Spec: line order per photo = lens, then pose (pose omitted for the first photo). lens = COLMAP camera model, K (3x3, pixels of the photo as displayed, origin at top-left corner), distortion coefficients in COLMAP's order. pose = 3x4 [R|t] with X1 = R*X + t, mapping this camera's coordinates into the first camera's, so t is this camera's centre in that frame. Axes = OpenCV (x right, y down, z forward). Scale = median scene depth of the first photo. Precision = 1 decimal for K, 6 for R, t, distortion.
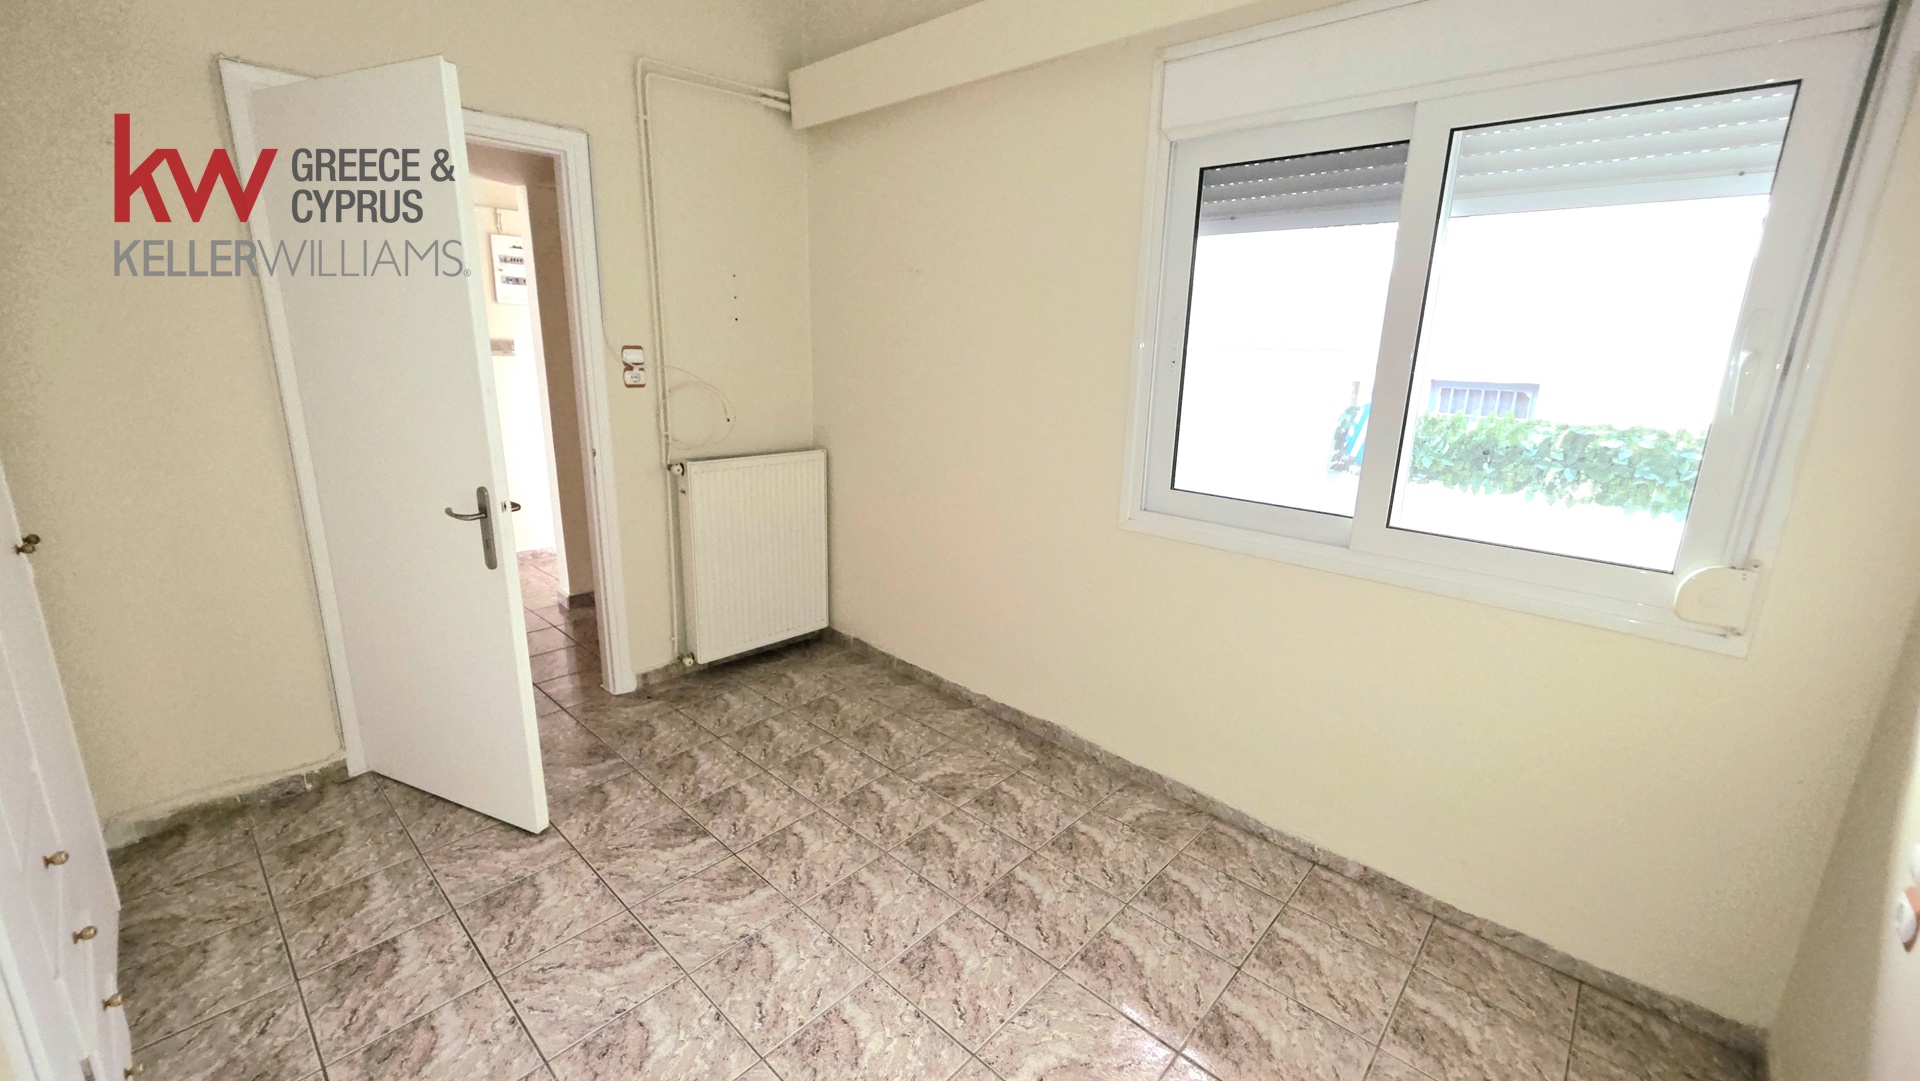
lens RADIAL K [[774.4, 0, 965.6], [0, 774.4, 529.1], [0, 0, 1]] dist [0.002843, -0.000713]
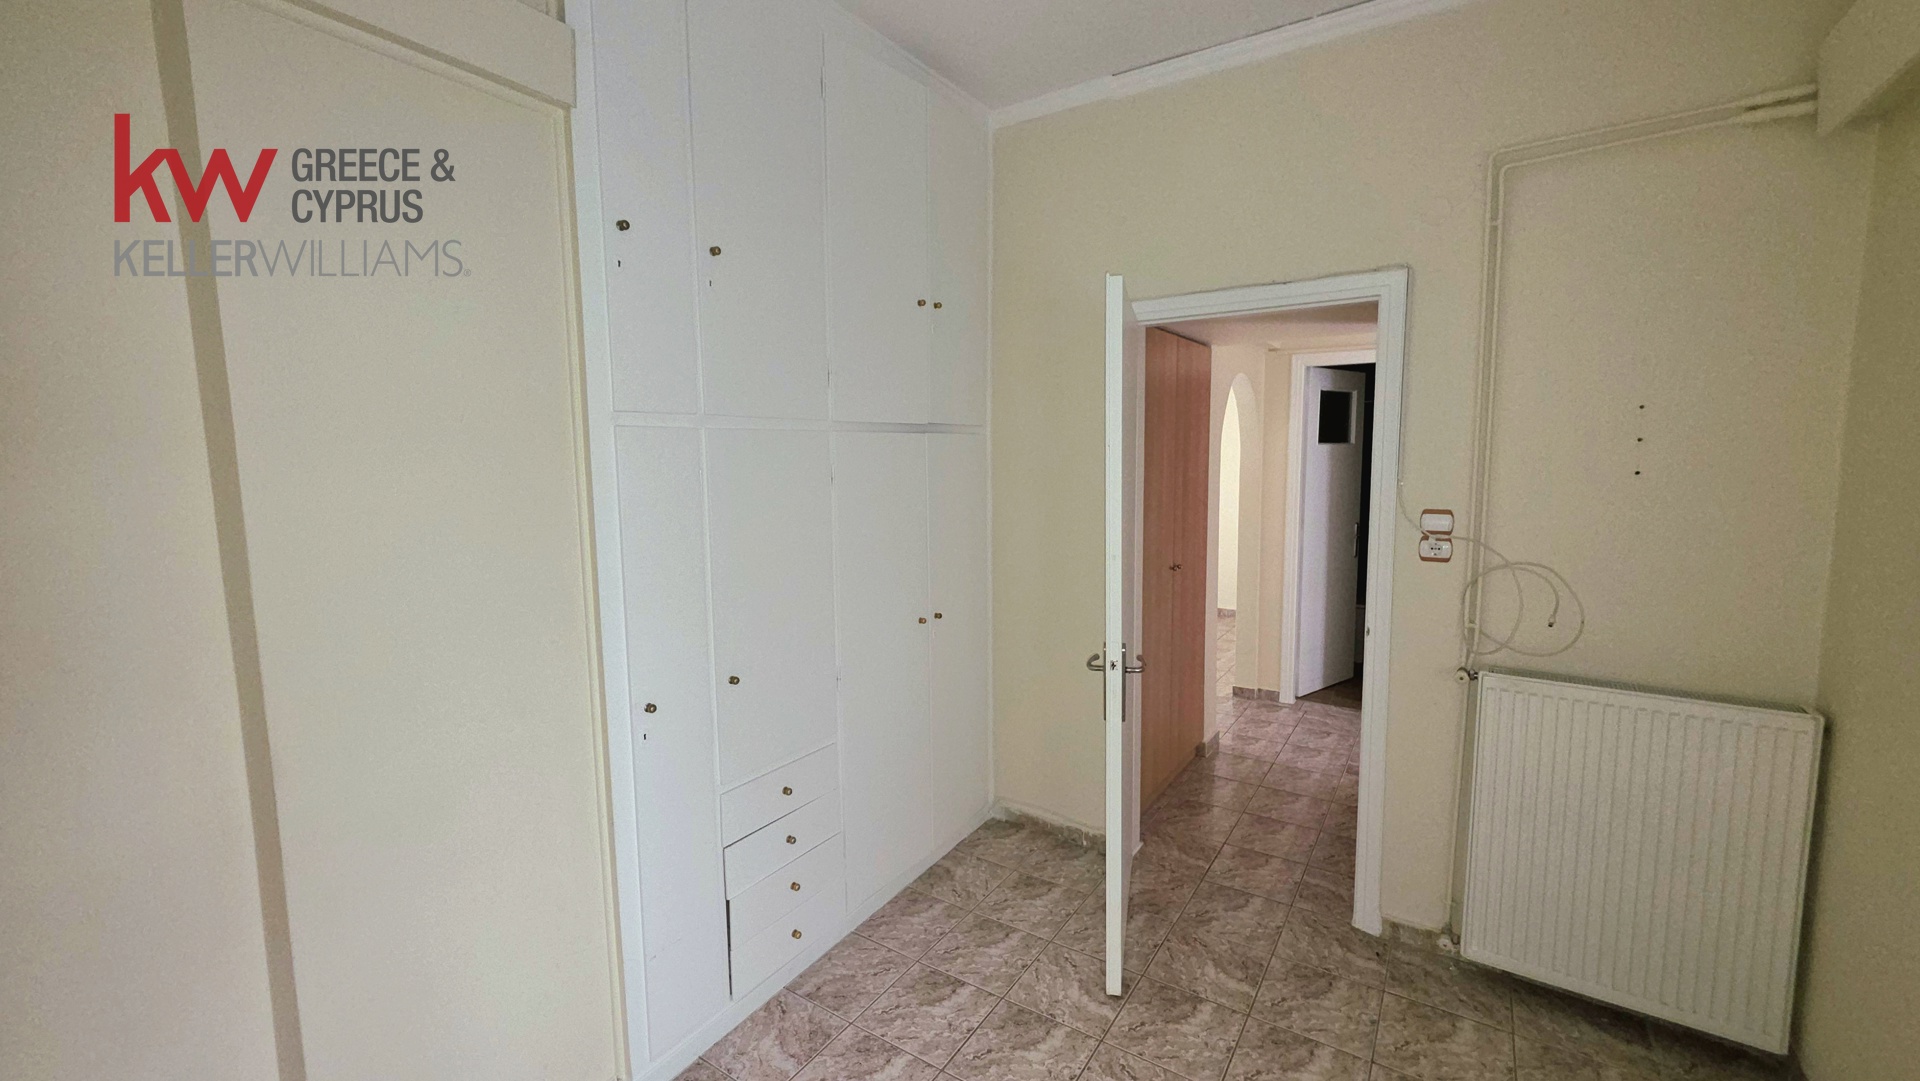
lens RADIAL K [[752.9, 0, 965.5], [0, 752.9, 533.8], [0, 0, 1]] dist [-0.011632, -0.000395]
pose [[0.157325, 0.070845, -0.985002, 0.267723], [-0.222057, 0.974419, 0.034616, -0.144839], [0.962257, 0.213281, 0.169032, 0.453568]]
